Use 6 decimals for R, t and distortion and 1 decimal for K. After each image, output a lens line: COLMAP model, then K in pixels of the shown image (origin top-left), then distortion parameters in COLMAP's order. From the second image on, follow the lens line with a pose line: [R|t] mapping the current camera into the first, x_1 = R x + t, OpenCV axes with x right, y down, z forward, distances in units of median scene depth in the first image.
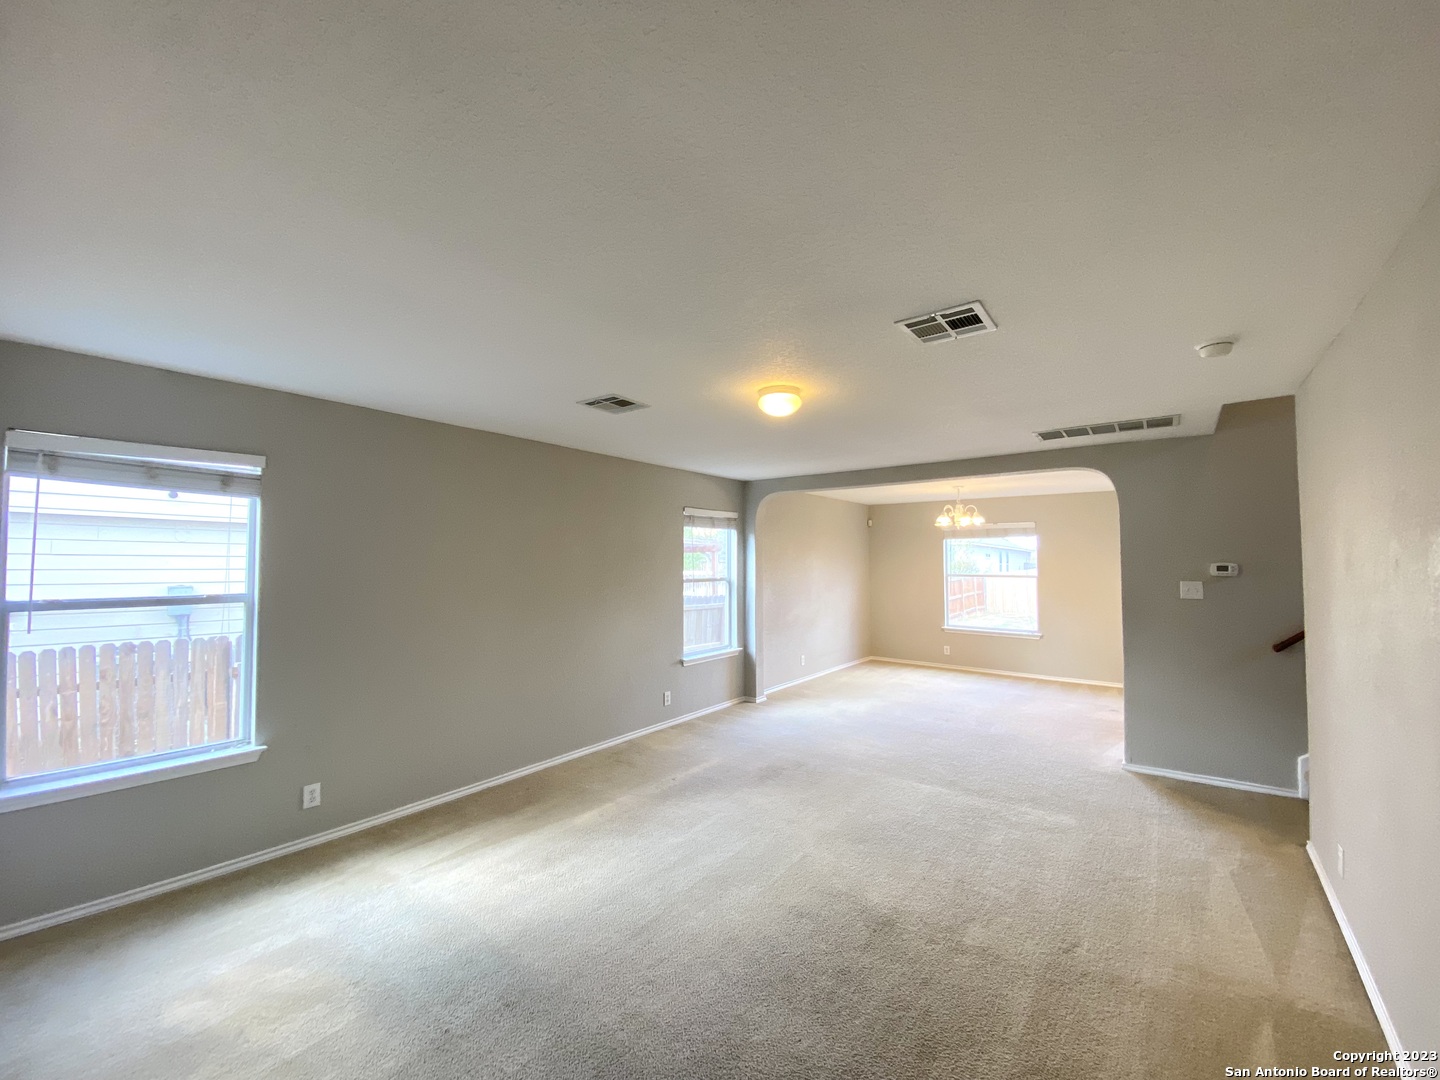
lens RADIAL K [[587.2, 0, 718.2], [0, 587.2, 537.9], [0, 0, 1]] dist [0.021717, -0.021218]
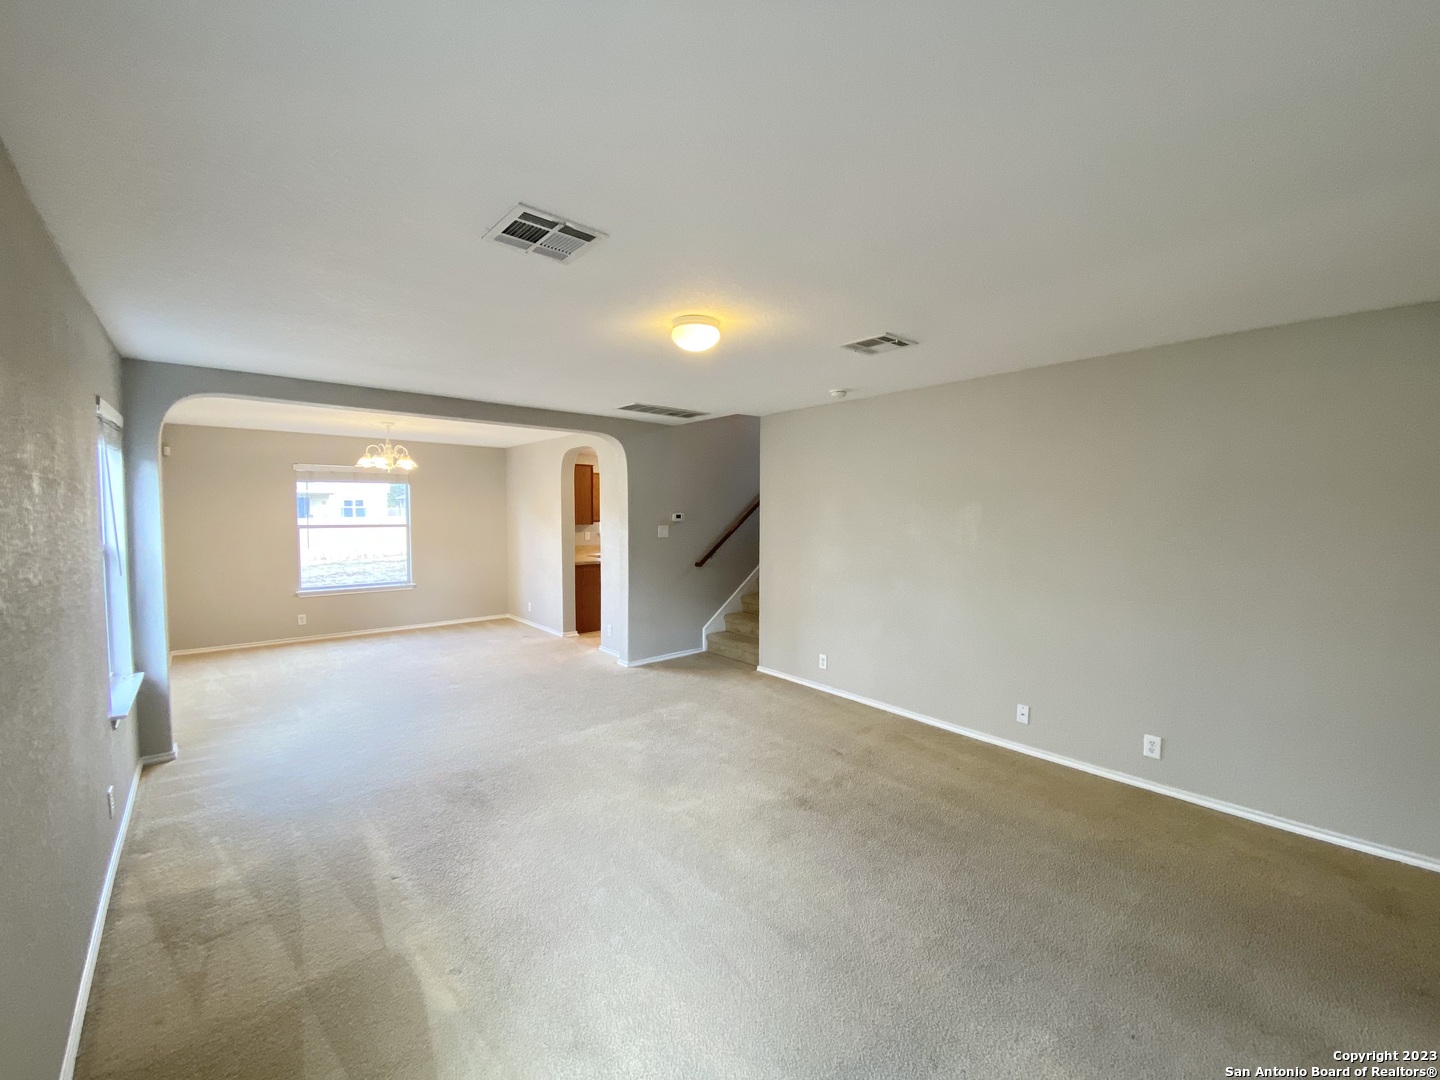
lens RADIAL K [[587.2, 0, 718.2], [0, 587.2, 537.9], [0, 0, 1]] dist [0.021717, -0.021218]
pose [[0.213441, -0.053453, 0.975493, -0.598795], [-0.040358, 0.997167, 0.063471, 0.007545], [-0.976122, -0.052916, 0.210679, 0.582799]]
